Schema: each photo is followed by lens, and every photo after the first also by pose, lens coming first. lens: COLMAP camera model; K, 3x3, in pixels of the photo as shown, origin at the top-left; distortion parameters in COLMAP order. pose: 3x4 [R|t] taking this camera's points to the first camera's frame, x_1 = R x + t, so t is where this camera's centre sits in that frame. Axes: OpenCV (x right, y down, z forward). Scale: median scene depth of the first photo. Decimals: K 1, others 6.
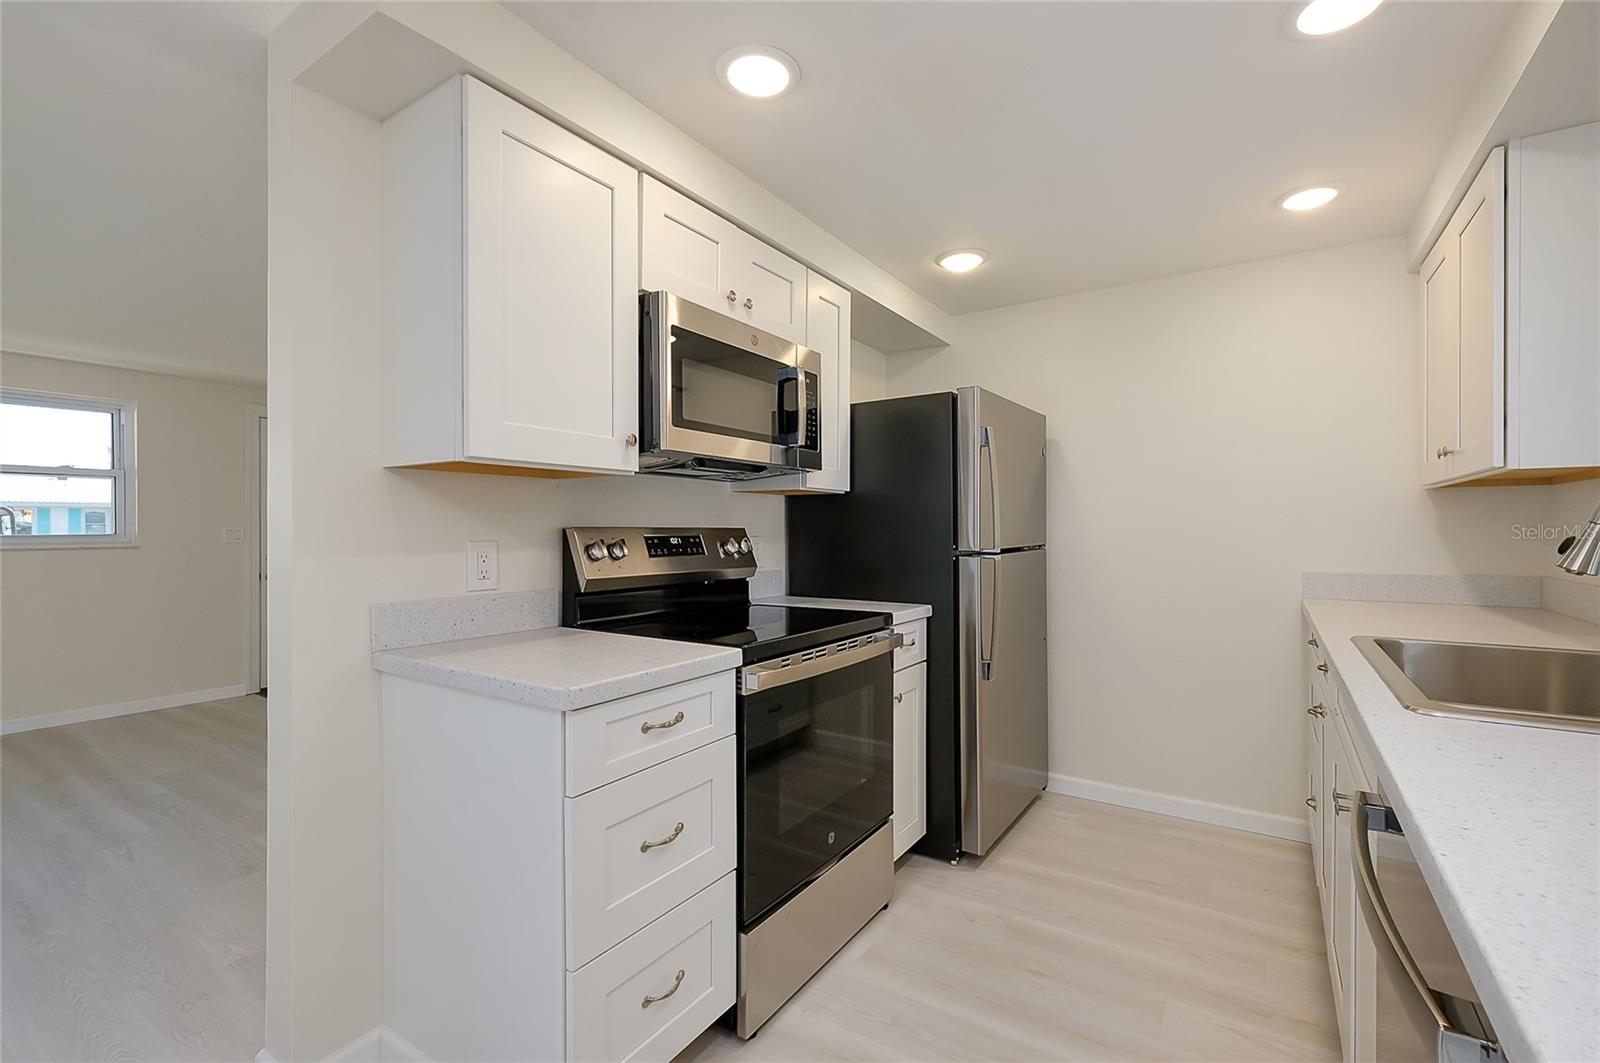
lens RADIAL K [[701.9, 0, 804.2], [0, 701.9, 535.4], [0, 0, 1]] dist [-0.001648, -0.000093]
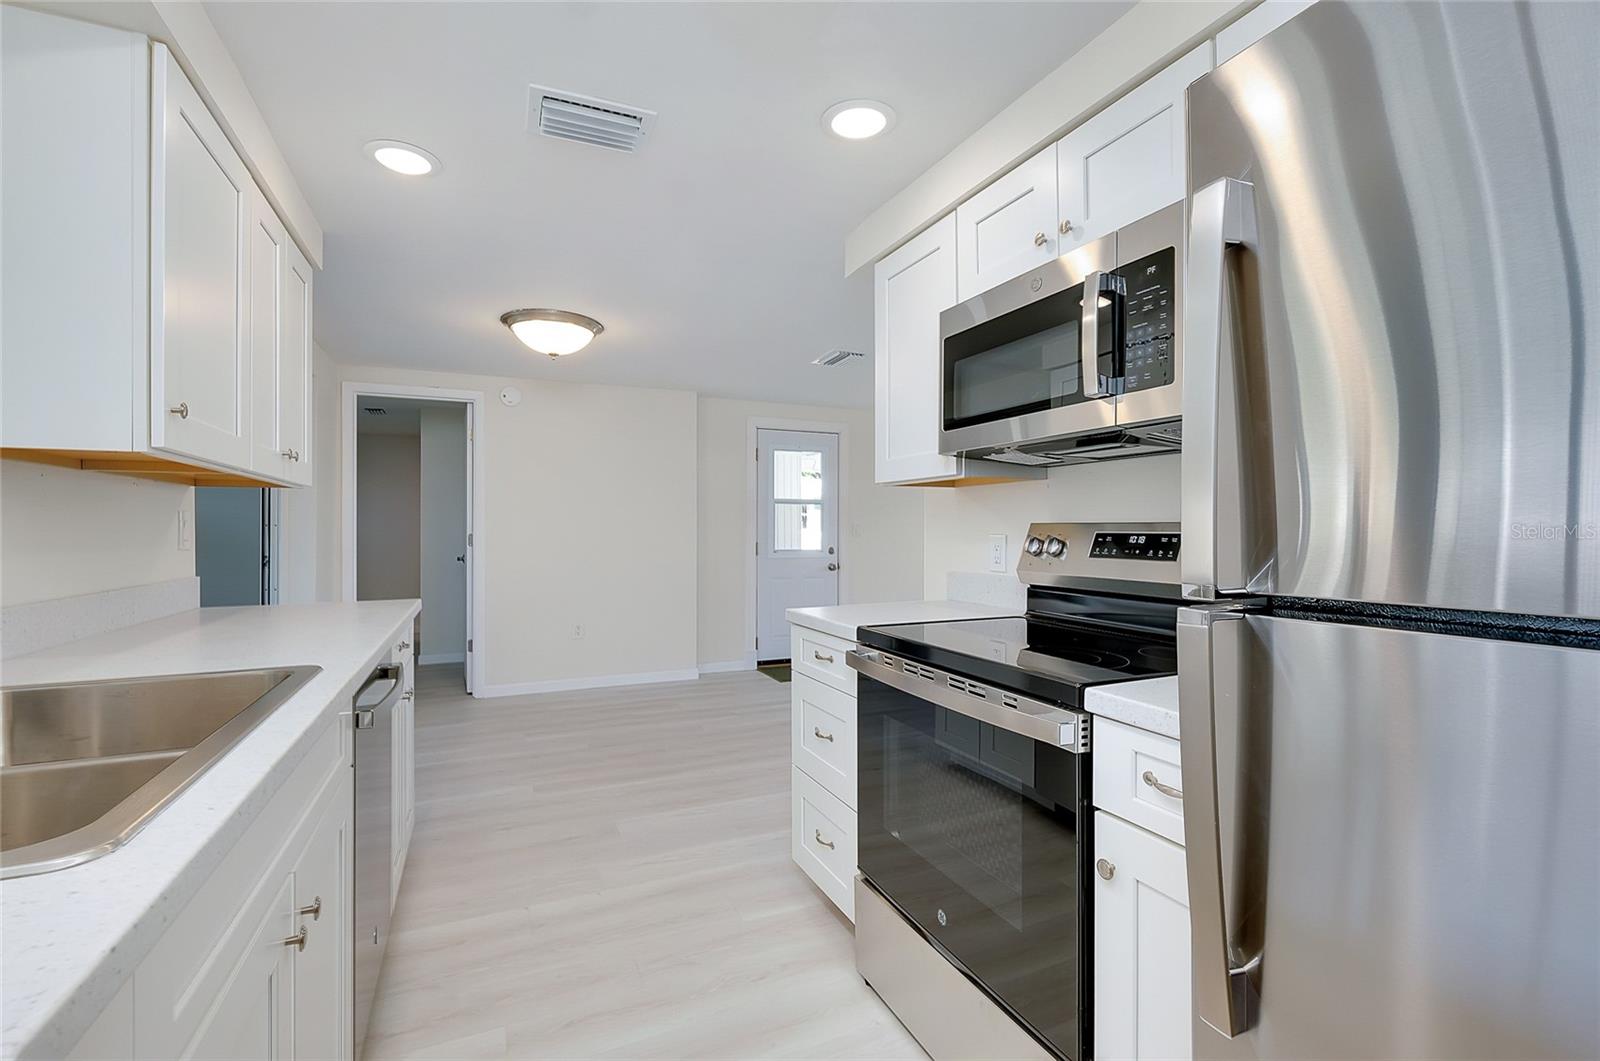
lens RADIAL K [[707.8, 0, 791.5], [0, 707.8, 526.9], [0, 0, 1]] dist [-0.000651, -0.000472]
pose [[-0.546584, -0.000831, -0.837404, 0.669073], [-0.004331, 0.999989, 0.001835, -0.006118], [0.837393, 0.004630, -0.546582, 1.084793]]
